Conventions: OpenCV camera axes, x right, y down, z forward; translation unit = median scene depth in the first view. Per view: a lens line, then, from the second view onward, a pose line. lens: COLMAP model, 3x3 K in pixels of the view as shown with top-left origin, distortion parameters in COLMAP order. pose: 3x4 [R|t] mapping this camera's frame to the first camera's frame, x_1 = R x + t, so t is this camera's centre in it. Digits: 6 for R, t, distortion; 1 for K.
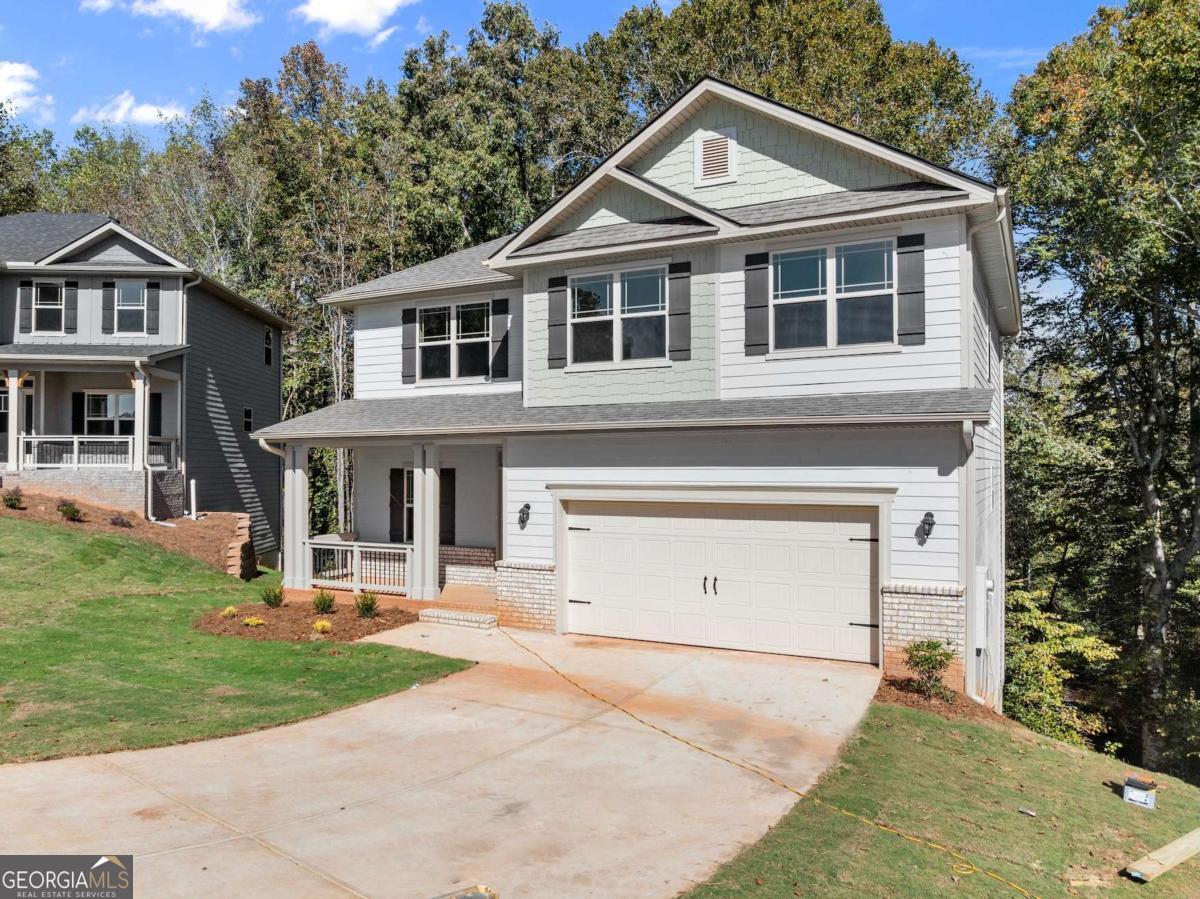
lens RADIAL K [[844.2, 0, 600.0], [0, 844.2, 449.5], [0, 0, 1]] dist [-0.040789, -0.000766]
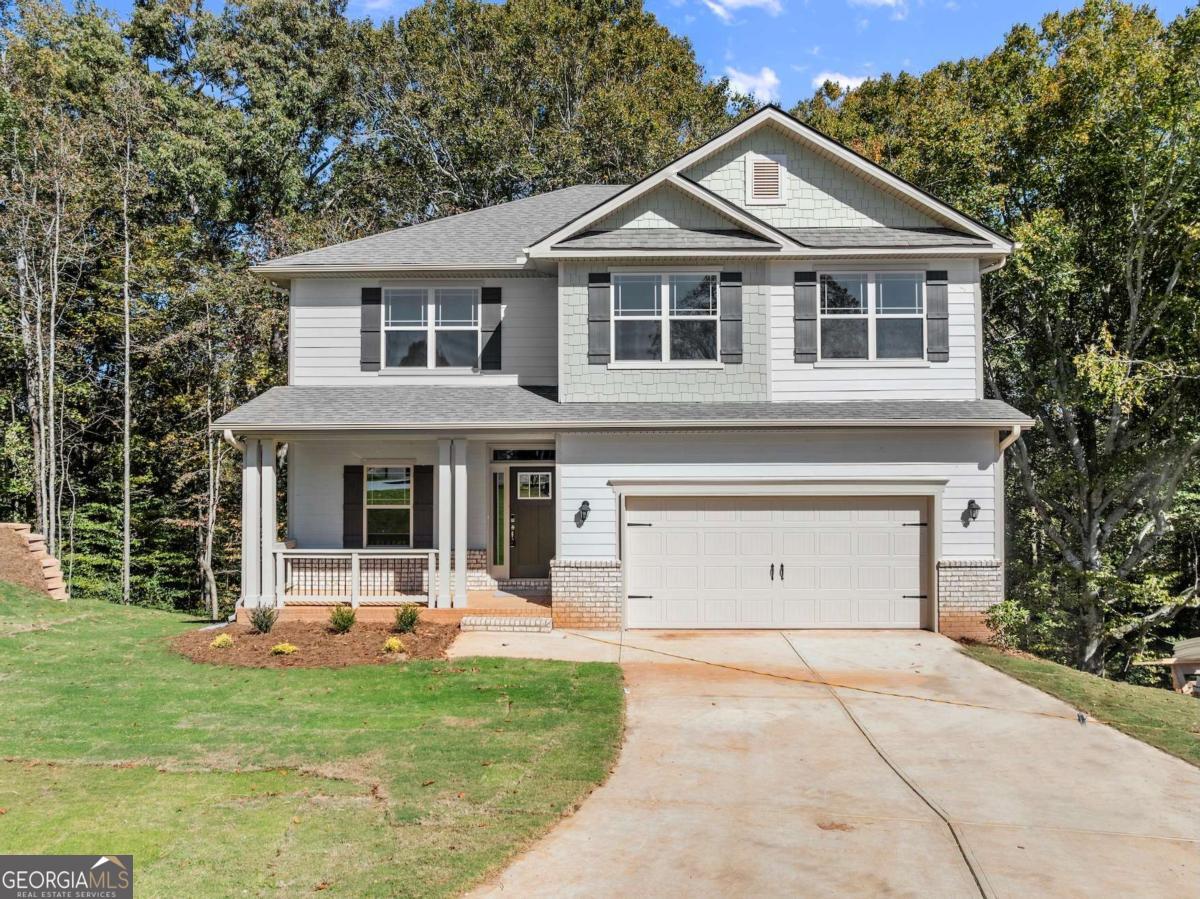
lens RADIAL K [[851.8, 0, 596.8], [0, 851.8, 437.1], [0, 0, 1]] dist [-0.040683, 0.001852]
pose [[0.899586, 0.012475, 0.436566, -0.521247], [-0.007466, 0.999885, -0.013187, 0.003037], [-0.436681, 0.008604, 0.899575, 0.104377]]
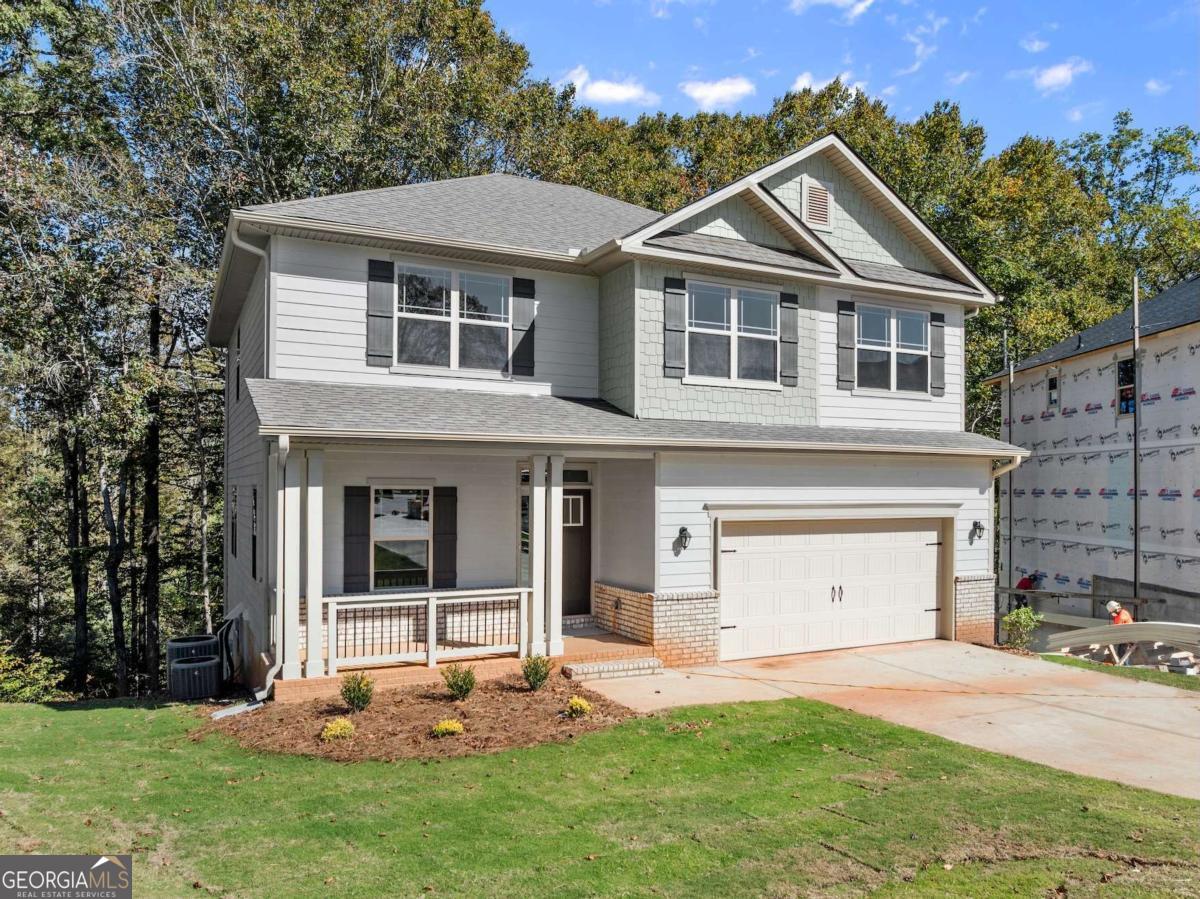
lens RADIAL K [[863.8, 0, 600.5], [0, 863.8, 483.7], [0, 0, 1]] dist [-0.037330, -0.000833]
pose [[0.588426, 0.008707, 0.808504, -0.903758], [-0.020978, 0.999770, 0.004502, 0.016436], [-0.808279, -0.019610, 0.588473, 0.545411]]
